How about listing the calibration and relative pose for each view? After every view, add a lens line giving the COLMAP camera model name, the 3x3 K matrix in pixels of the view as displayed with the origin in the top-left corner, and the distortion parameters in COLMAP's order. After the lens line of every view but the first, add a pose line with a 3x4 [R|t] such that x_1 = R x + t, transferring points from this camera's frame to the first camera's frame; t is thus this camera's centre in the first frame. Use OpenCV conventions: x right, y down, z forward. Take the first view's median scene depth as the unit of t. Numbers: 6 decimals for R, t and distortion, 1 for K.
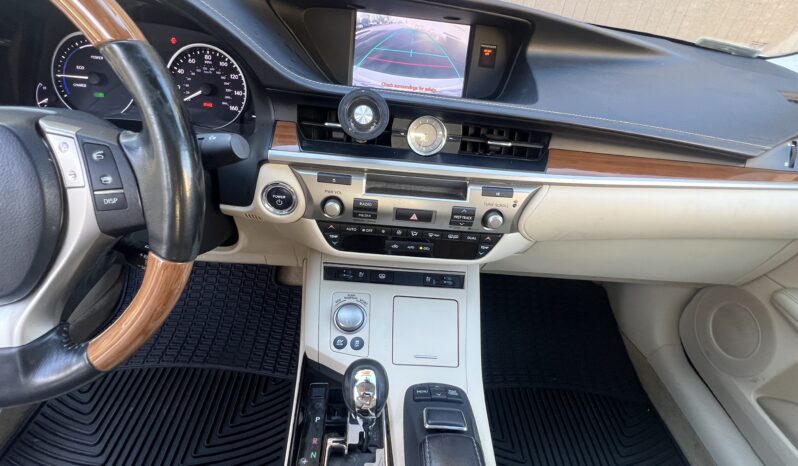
lens RADIAL K [[394.3, 0, 399.0], [0, 394.3, 233.0], [0, 0, 1]] dist [-0.004002, 0.000982]
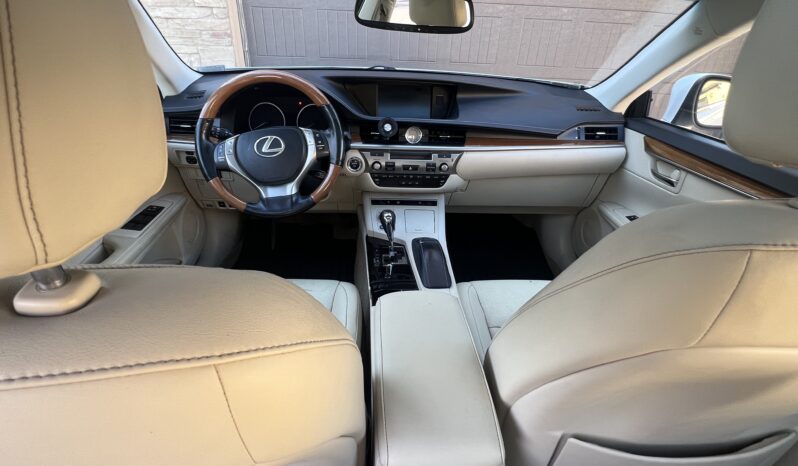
lens RADIAL K [[394.3, 0, 399.0], [0, 394.3, 233.0], [0, 0, 1]] dist [-0.004002, 0.000982]
pose [[0.997501, -0.070188, -0.008052, -0.039690], [0.069339, 0.994479, -0.078760, 0.526762], [0.013535, 0.078005, 0.996861, -1.341765]]
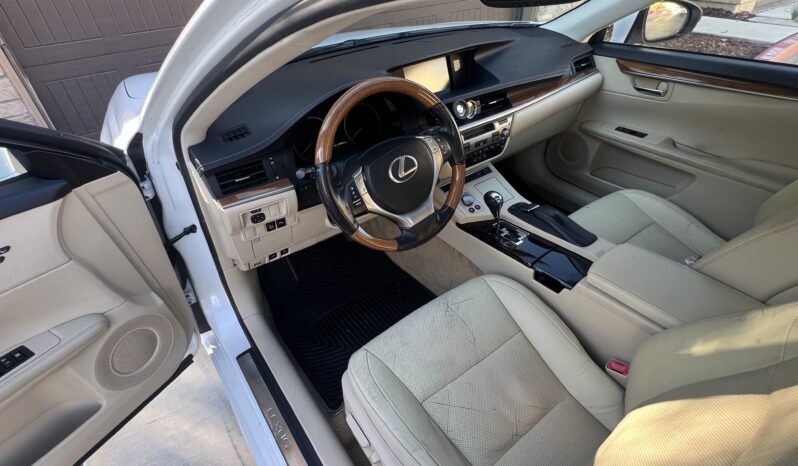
lens RADIAL K [[394.3, 0, 399.0], [0, 394.3, 233.0], [0, 0, 1]] dist [-0.004002, 0.000982]
pose [[0.816675, -0.448050, 0.363722, -1.451336], [0.417350, 0.893830, 0.163976, -0.154166], [-0.398575, 0.017884, 0.916962, -0.953769]]
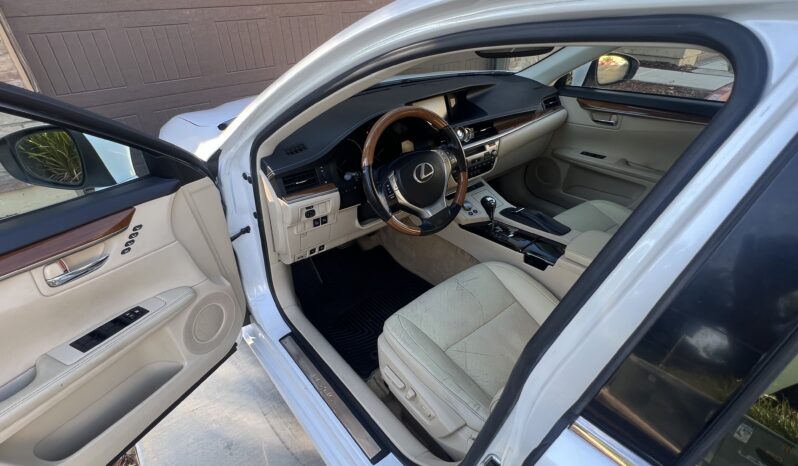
lens RADIAL K [[394.3, 0, 399.0], [0, 394.3, 233.0], [0, 0, 1]] dist [-0.004002, 0.000982]
pose [[0.787851, -0.421762, 0.448784, -1.975633], [0.432433, 0.897698, 0.084498, -0.055462], [-0.438511, 0.127497, 0.889636, -1.319927]]
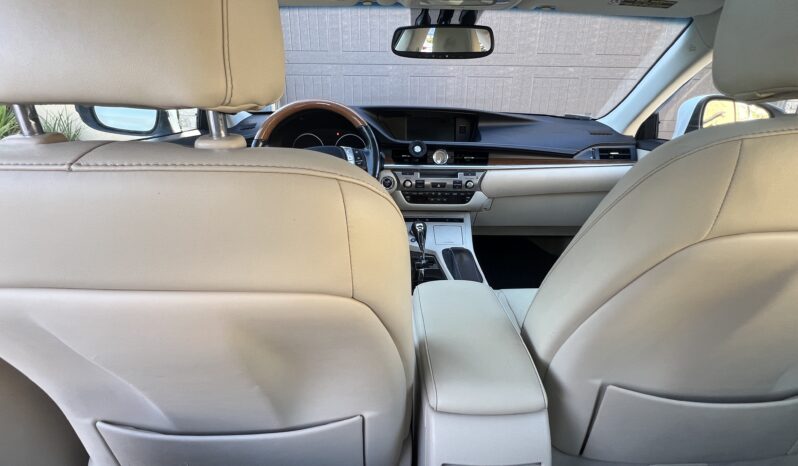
lens RADIAL K [[394.3, 0, 399.0], [0, 394.3, 233.0], [0, 0, 1]] dist [-0.004002, 0.000982]
pose [[0.995557, -0.085492, -0.039464, -0.145673], [0.073814, 0.968794, -0.236623, 0.849076], [0.058462, 0.232659, 0.970800, -1.457244]]
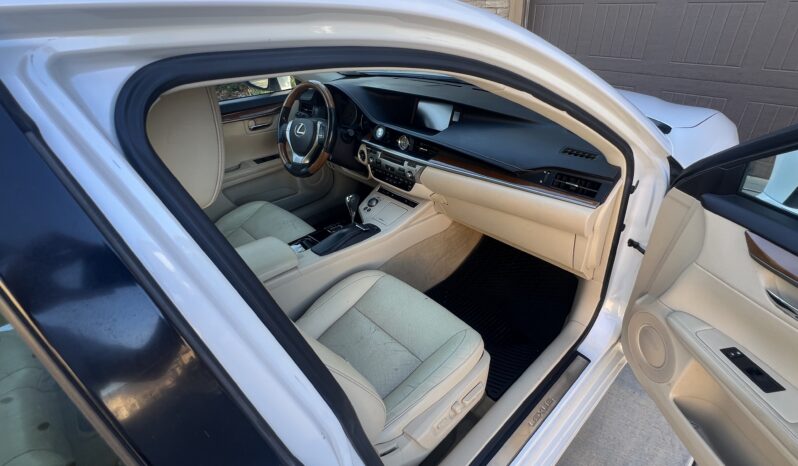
lens RADIAL K [[394.3, 0, 399.0], [0, 394.3, 233.0], [0, 0, 1]] dist [-0.004002, 0.000982]
pose [[0.657411, 0.279230, -0.699886, 2.213543], [-0.331270, 0.941336, 0.064394, 0.192781], [0.676809, 0.189518, 0.711345, -0.911251]]
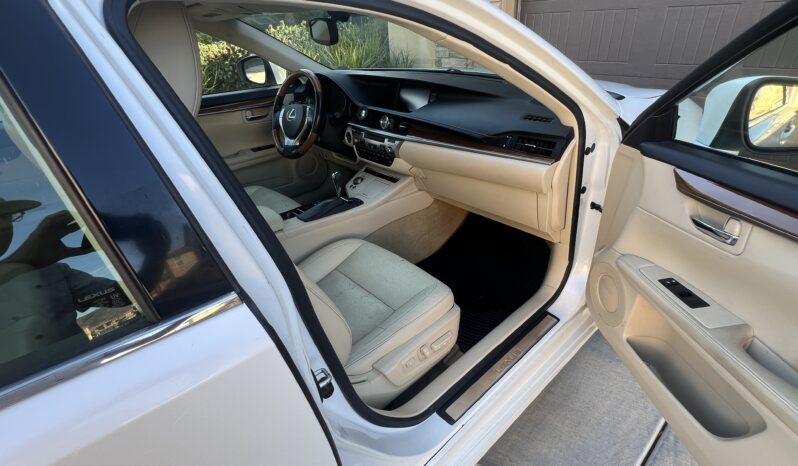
lens RADIAL K [[394.3, 0, 399.0], [0, 394.3, 233.0], [0, 0, 1]] dist [-0.004002, 0.000982]
pose [[0.644393, 0.242413, -0.725254, 2.570753], [-0.326091, 0.944978, 0.026121, 0.450332], [0.691681, 0.219666, 0.687986, -0.838994]]
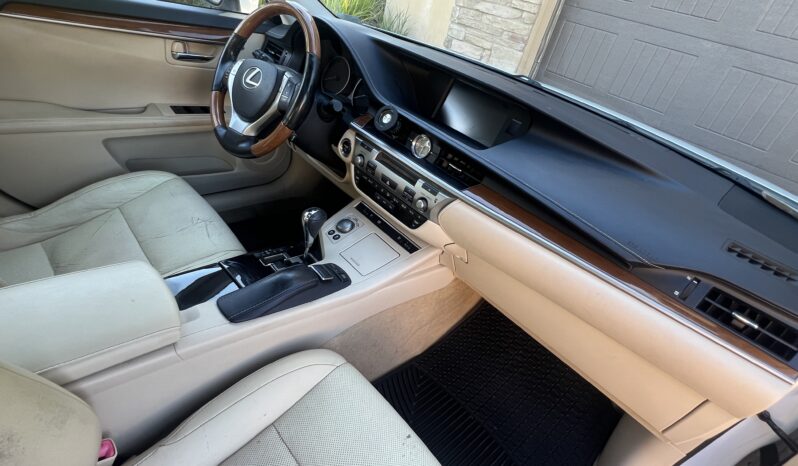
lens RADIAL K [[394.3, 0, 399.0], [0, 394.3, 233.0], [0, 0, 1]] dist [-0.004002, 0.000982]
pose [[0.665175, 0.450705, -0.595322, 1.181412], [-0.544051, 0.838617, 0.027011, 0.070855], [0.511421, 0.305918, 0.803033, -0.291516]]
